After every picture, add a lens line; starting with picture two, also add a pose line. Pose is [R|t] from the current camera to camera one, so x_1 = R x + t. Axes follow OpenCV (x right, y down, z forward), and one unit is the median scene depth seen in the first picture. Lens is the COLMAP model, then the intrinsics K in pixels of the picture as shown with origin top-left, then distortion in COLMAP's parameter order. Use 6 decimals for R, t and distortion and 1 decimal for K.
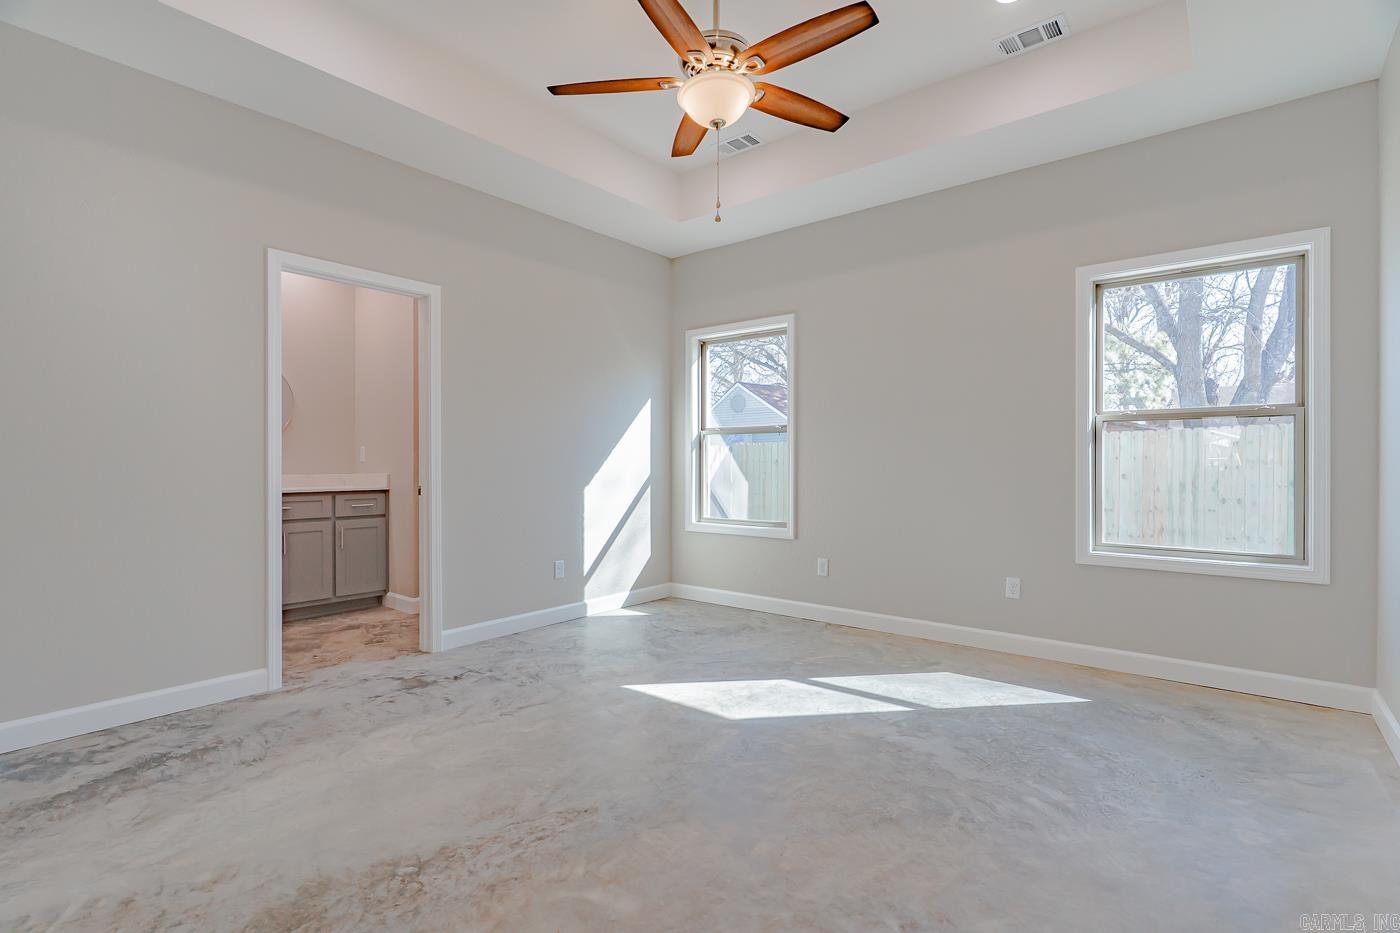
lens RADIAL K [[676.2, 0, 699.7], [0, 676.2, 465.2], [0, 0, 1]] dist [0.001039, 0.000648]
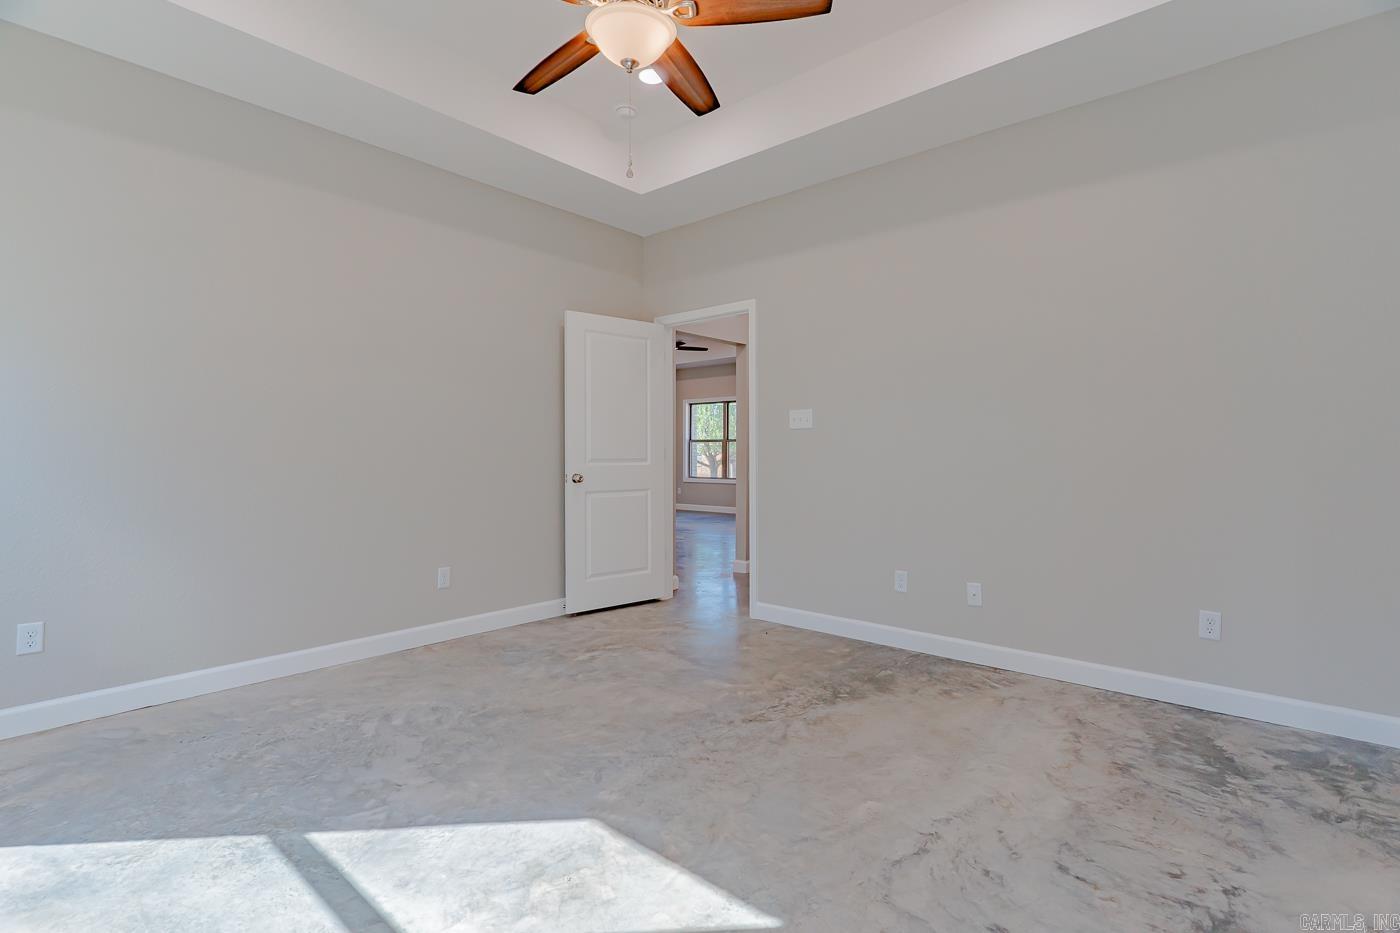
lens RADIAL K [[676.2, 0, 700.4], [0, 676.2, 462.8], [0, 0, 1]] dist [0.001039, 0.000648]
pose [[-0.999412, -0.001147, 0.034262, -0.094832], [-0.000574, 0.999860, 0.016725, -0.005658], [-0.034276, 0.016695, -0.999273, 1.887188]]
